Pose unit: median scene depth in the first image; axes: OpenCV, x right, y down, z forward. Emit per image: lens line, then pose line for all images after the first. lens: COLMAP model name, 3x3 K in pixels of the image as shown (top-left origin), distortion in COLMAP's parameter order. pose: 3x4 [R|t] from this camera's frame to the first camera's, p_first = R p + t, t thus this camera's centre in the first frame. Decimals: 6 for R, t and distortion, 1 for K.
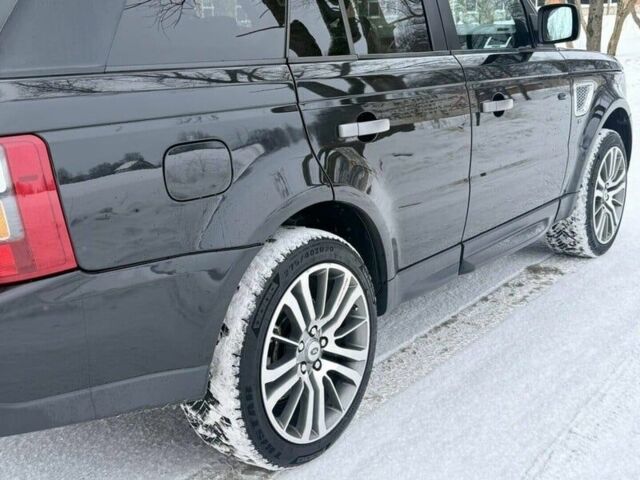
lens RADIAL K [[817.2, 0, 320.0], [0, 817.2, 240.0], [0, 0, 1]] dist [0.144088, -0.342970]
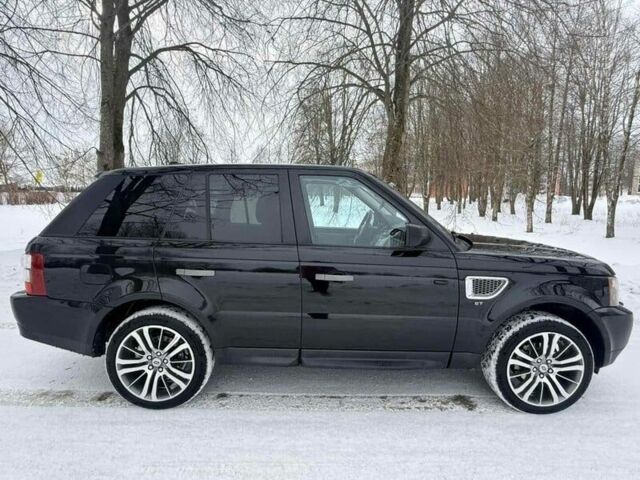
lens RADIAL K [[420.9, 0, 320.0], [0, 420.9, 240.0], [0, 0, 1]] dist [-0.000127, -0.001096]
pose [[0.597963, 0.132813, -0.790444, 0.961007], [-0.234084, 0.972119, -0.013743, -0.240851], [0.766580, 0.193249, 0.612381, 0.470827]]
